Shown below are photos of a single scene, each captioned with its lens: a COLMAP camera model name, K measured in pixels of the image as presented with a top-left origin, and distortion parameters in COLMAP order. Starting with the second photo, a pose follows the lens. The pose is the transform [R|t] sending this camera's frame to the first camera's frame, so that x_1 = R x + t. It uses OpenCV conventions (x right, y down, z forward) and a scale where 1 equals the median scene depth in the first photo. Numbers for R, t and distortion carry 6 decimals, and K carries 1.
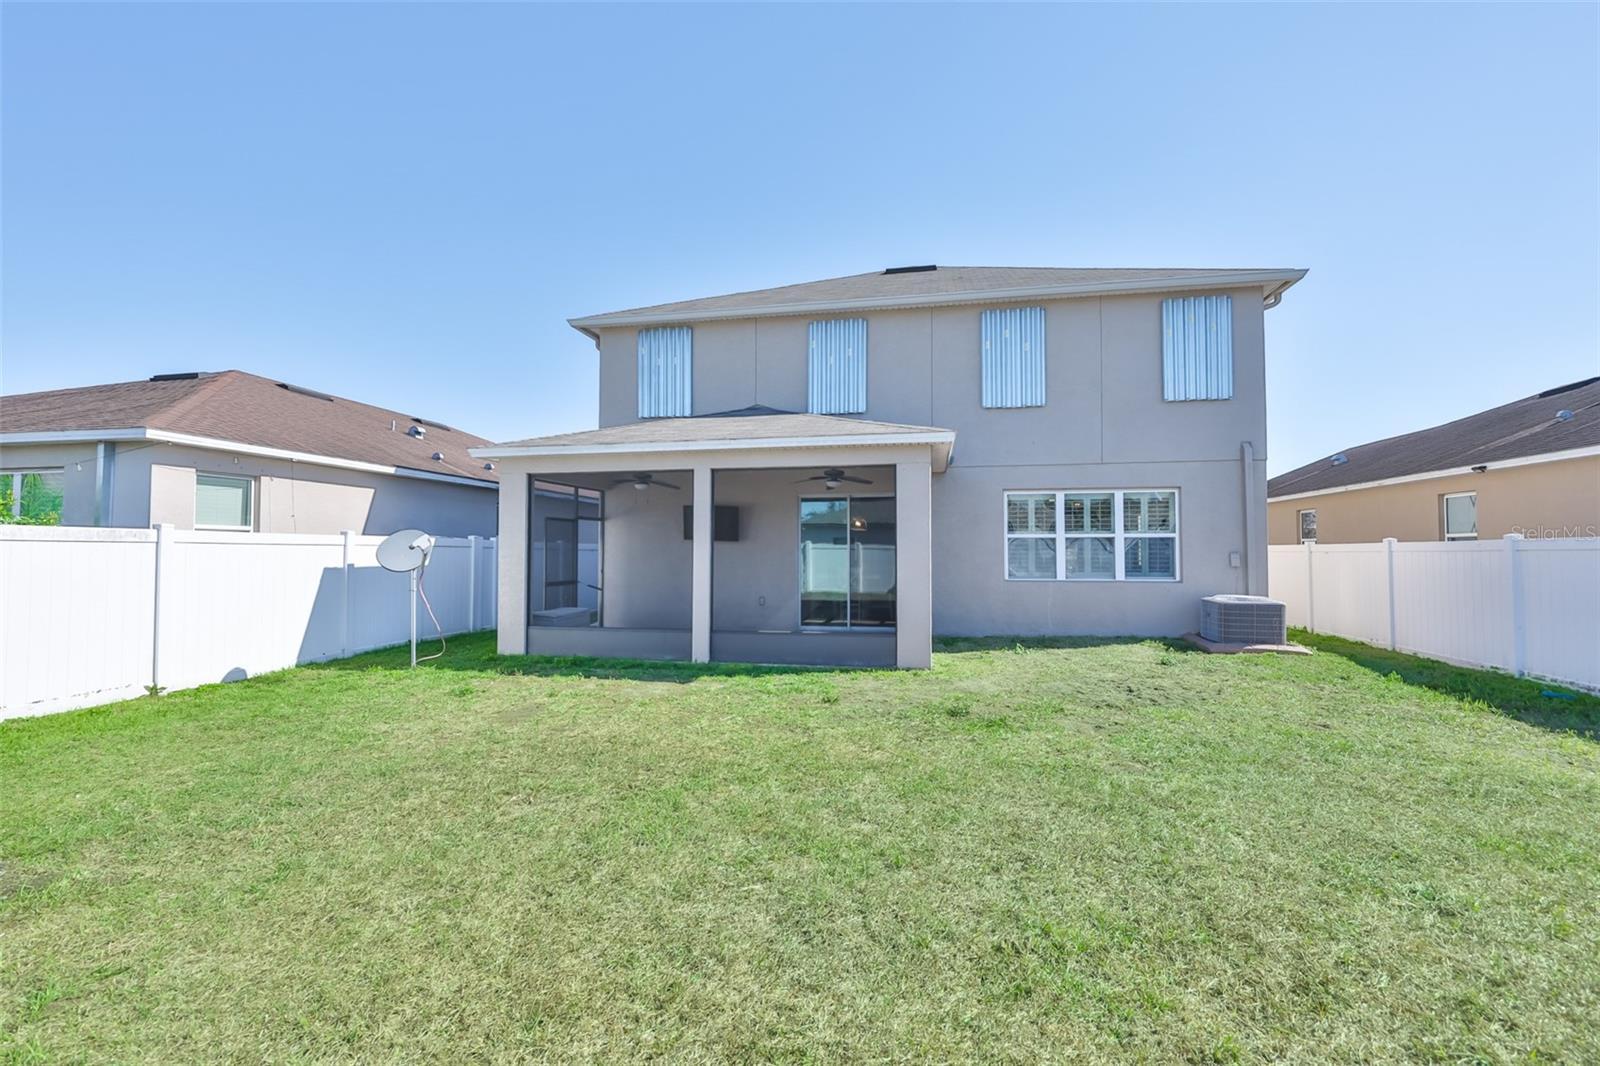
lens RADIAL K [[688.3, 0, 800.0], [0, 688.3, 528.3], [0, 0, 1]] dist [-0.003420, -0.000415]
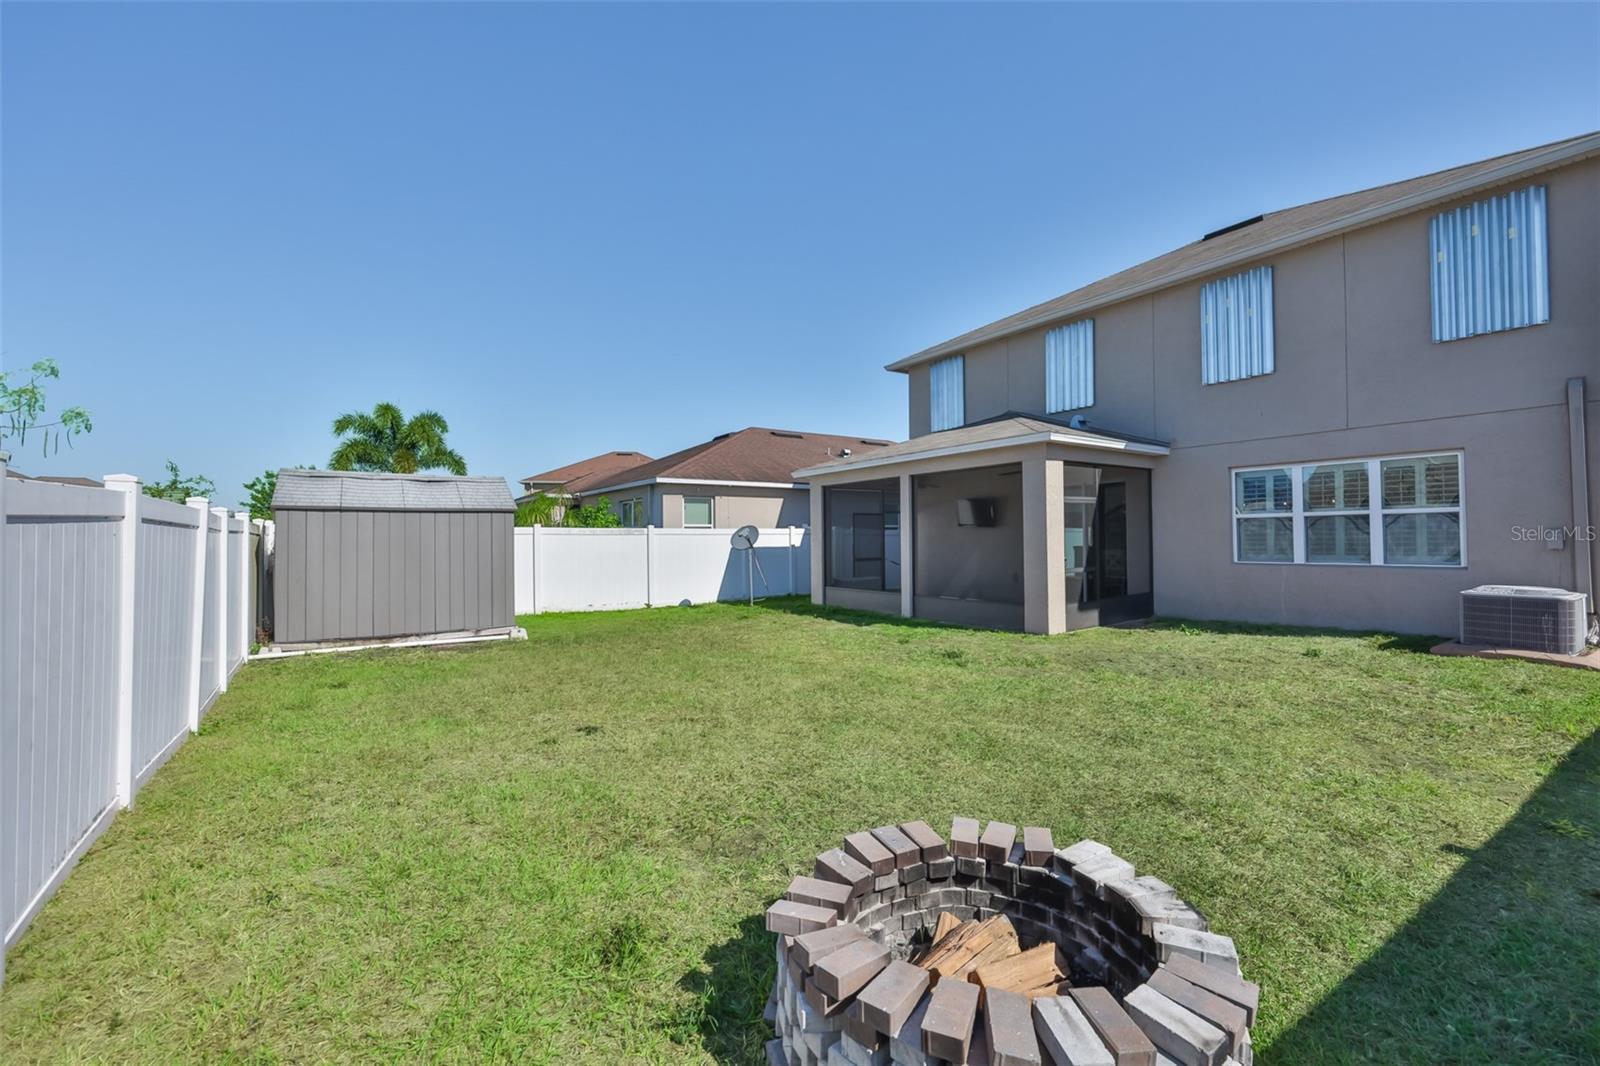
lens RADIAL K [[688.3, 0, 800.0], [0, 688.3, 528.3], [0, 0, 1]] dist [-0.003420, -0.000415]
pose [[0.705091, -0.017314, -0.708906, 0.572753], [0.035340, 0.999318, 0.010743, -0.003768], [0.708236, -0.032627, 0.705221, -0.096282]]
